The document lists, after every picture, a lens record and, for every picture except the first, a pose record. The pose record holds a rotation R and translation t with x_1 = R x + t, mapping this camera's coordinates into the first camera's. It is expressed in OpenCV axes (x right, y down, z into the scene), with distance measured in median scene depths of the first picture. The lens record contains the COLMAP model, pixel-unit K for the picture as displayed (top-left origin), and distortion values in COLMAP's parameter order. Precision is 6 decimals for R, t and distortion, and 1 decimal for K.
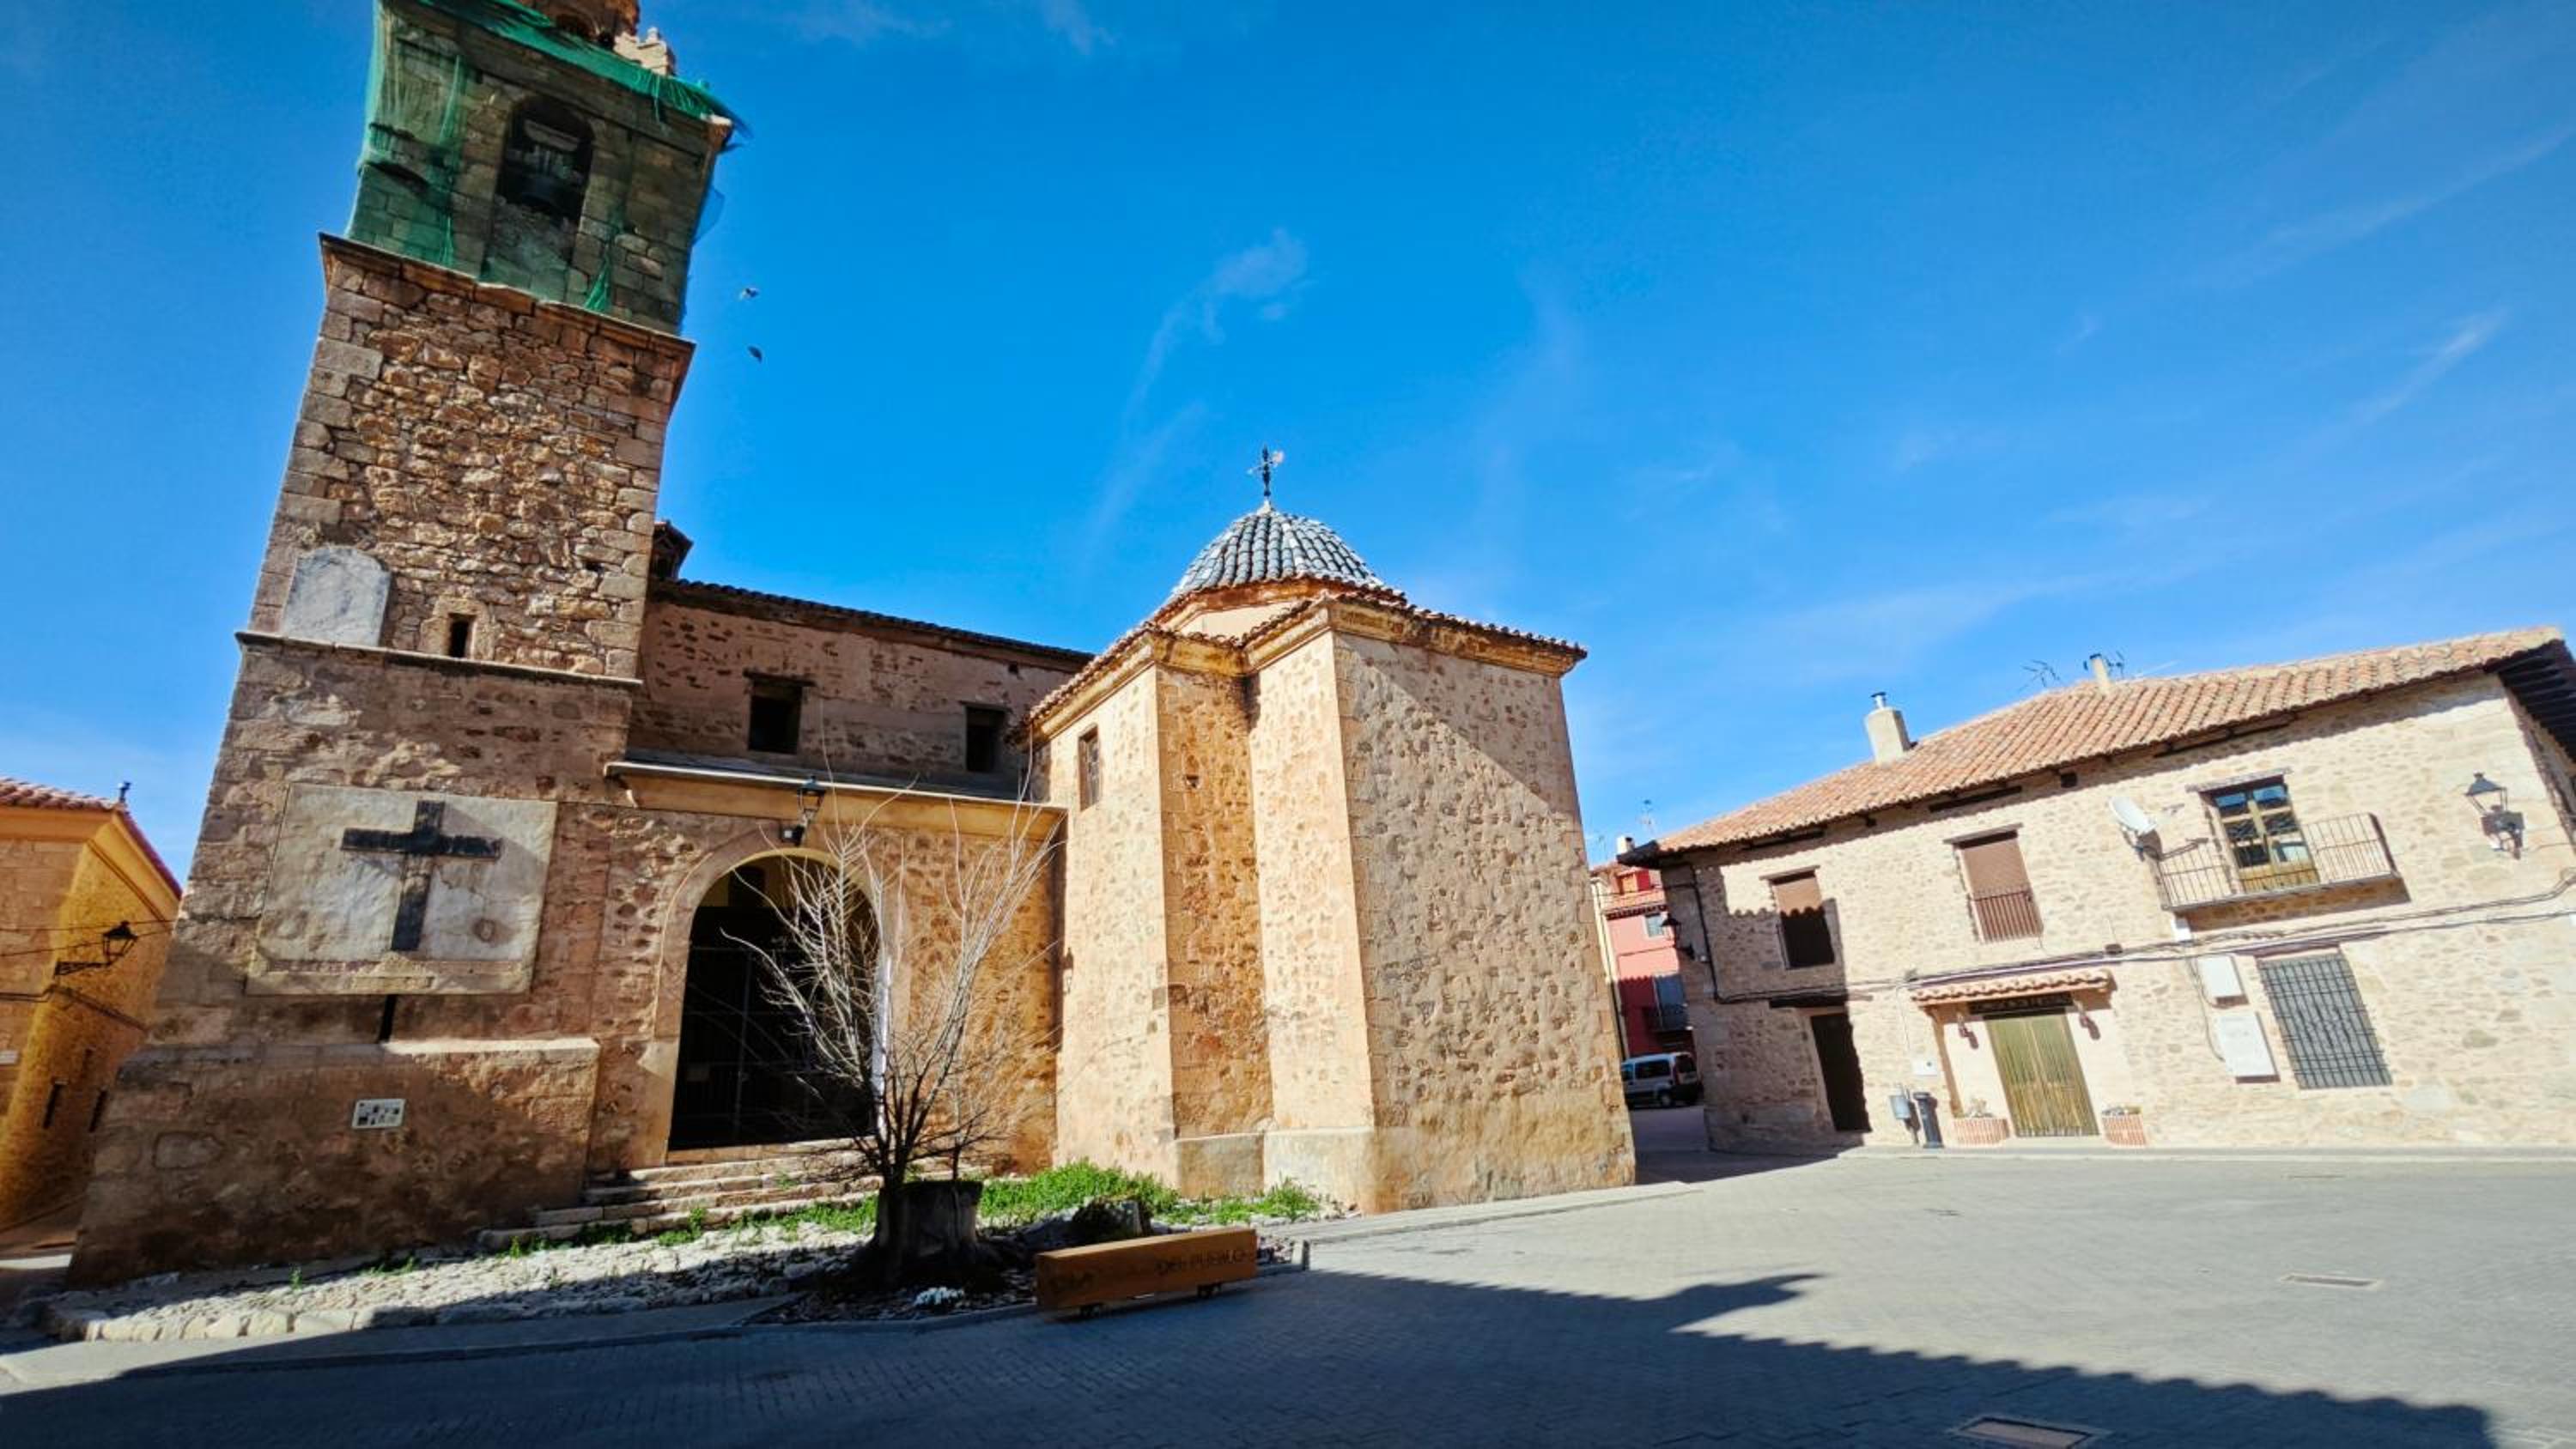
lens RADIAL K [[1100.6, 0, 1293.2], [0, 1100.6, 731.5], [0, 0, 1]] dist [0.001972, -0.000041]
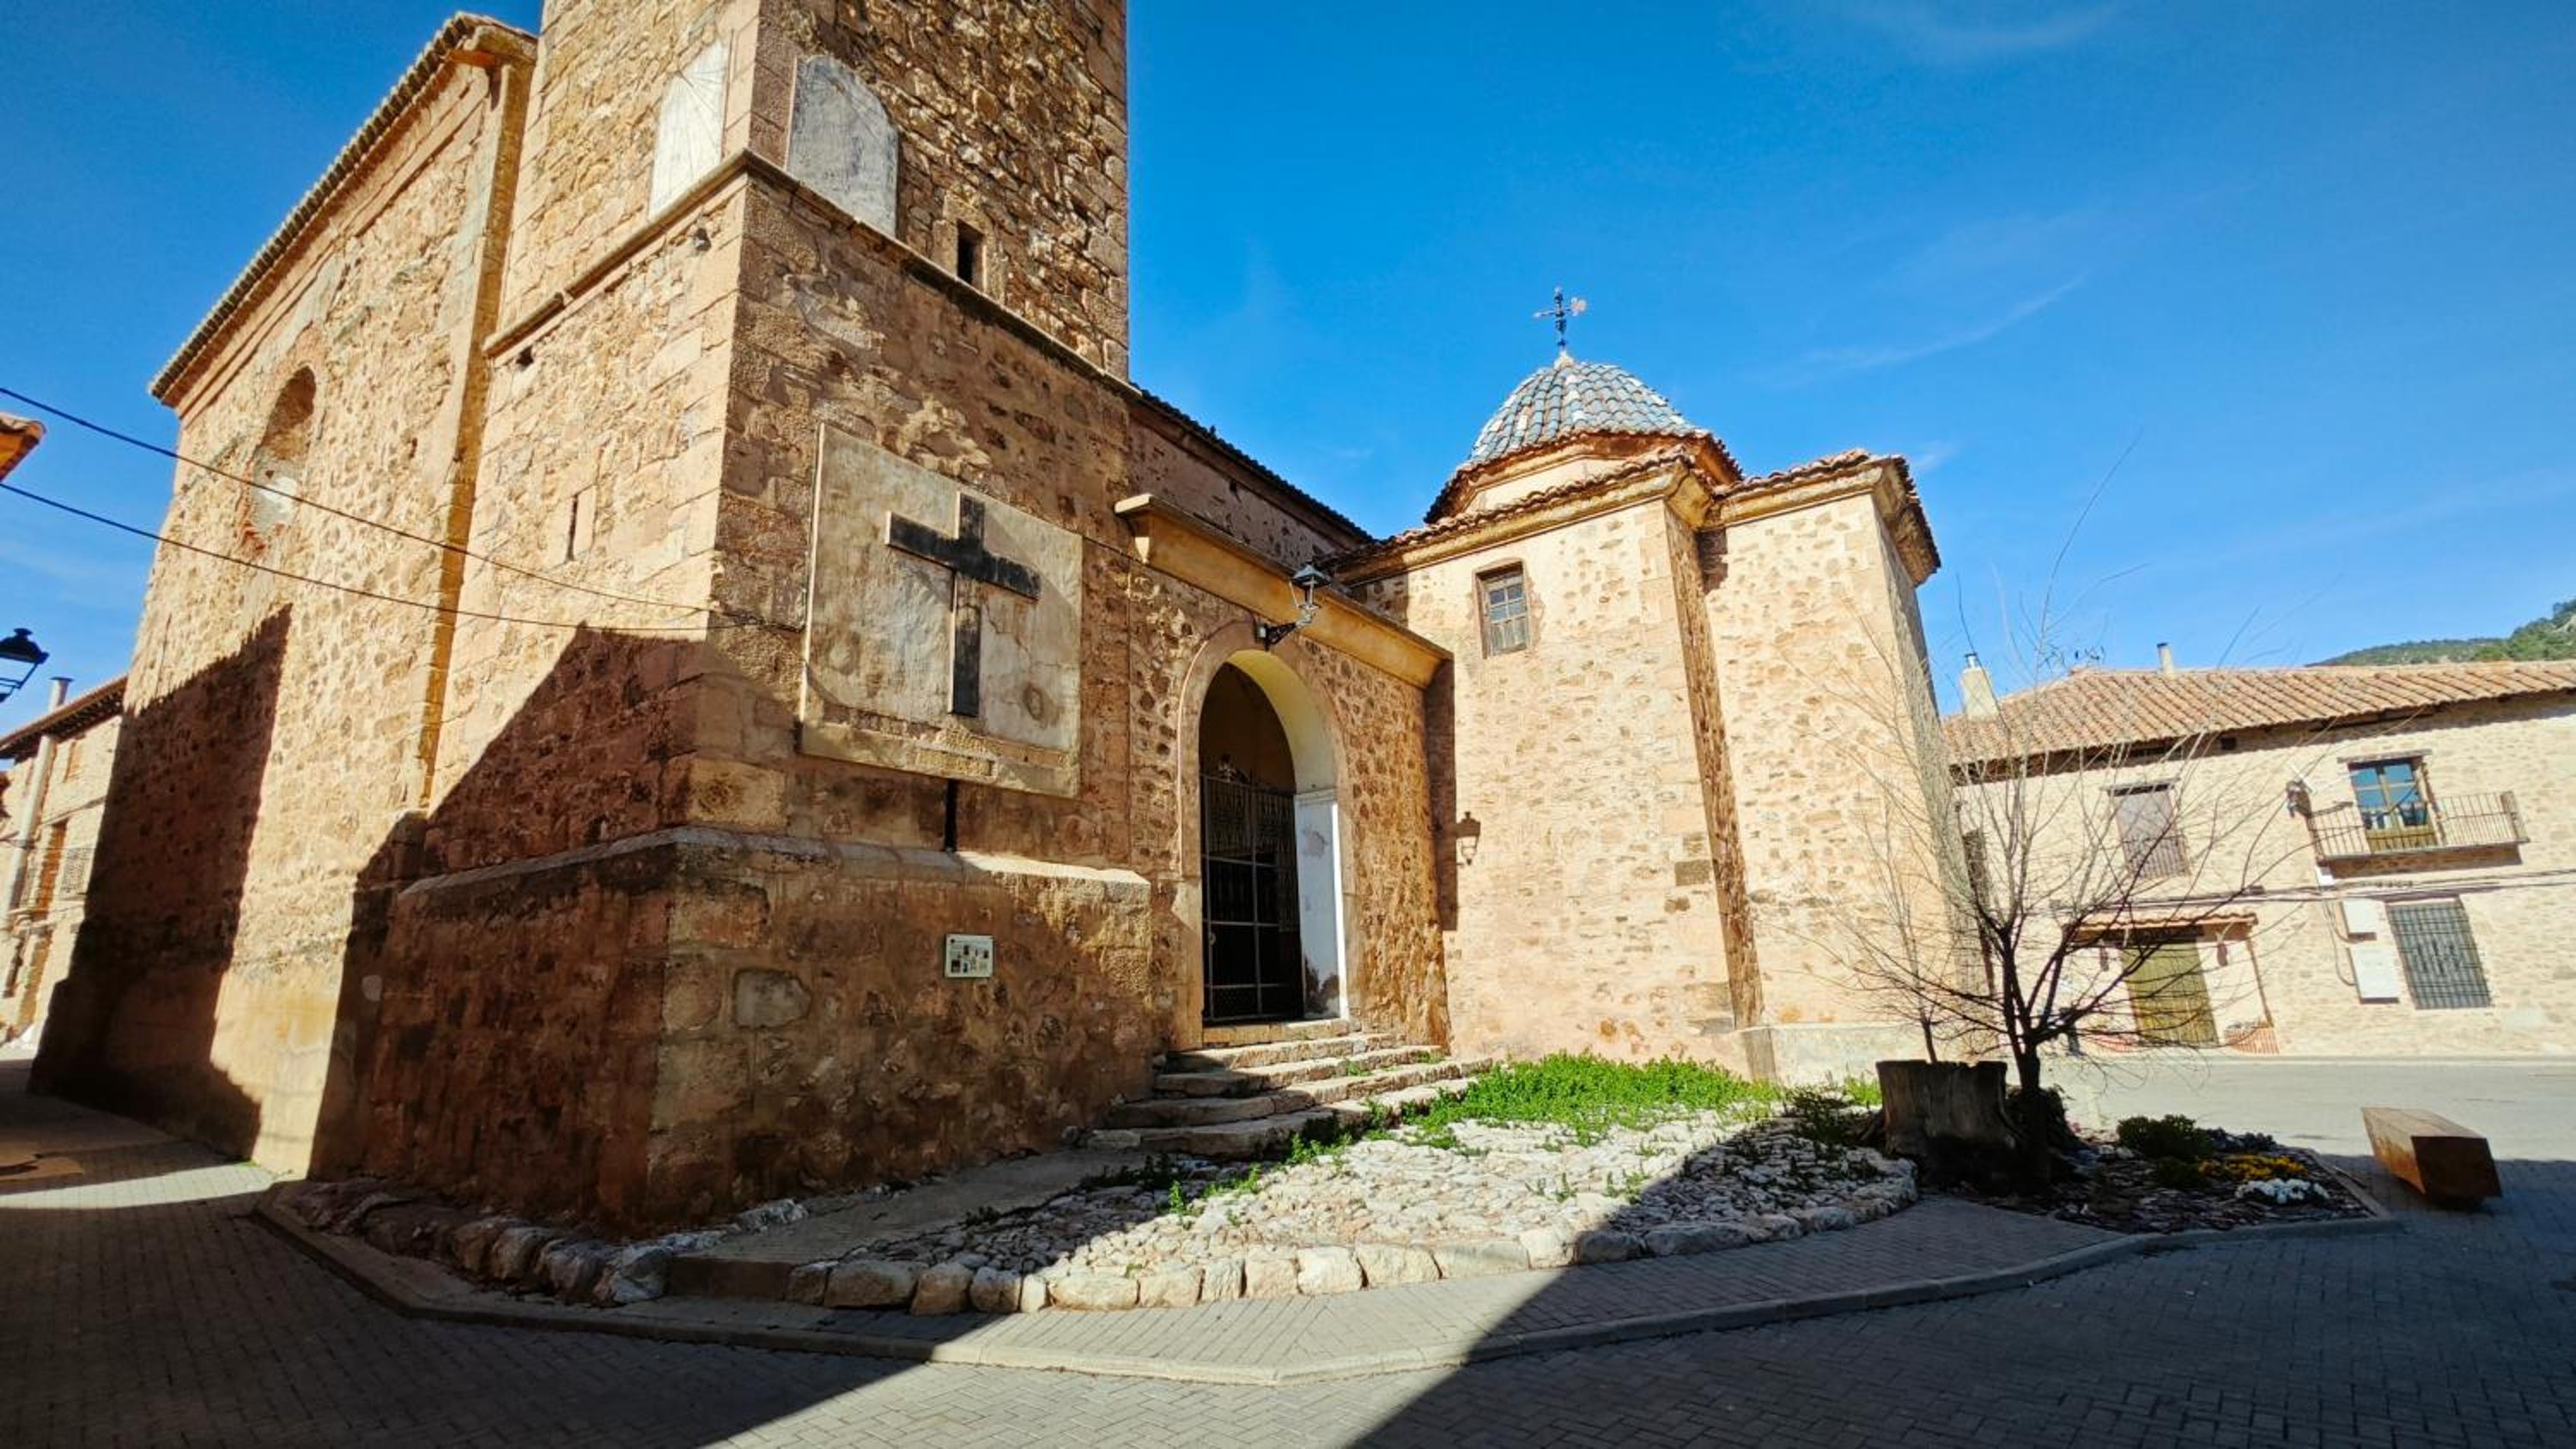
lens RADIAL K [[1100.6, 0, 1284.7], [0, 1100.6, 731.7], [0, 0, 1]] dist [0.001972, -0.000041]
pose [[0.938262, 0.109203, 0.328238, -0.742140], [-0.129744, 0.990688, 0.041273, 0.137952], [-0.320674, -0.081312, 0.943693, 0.284373]]
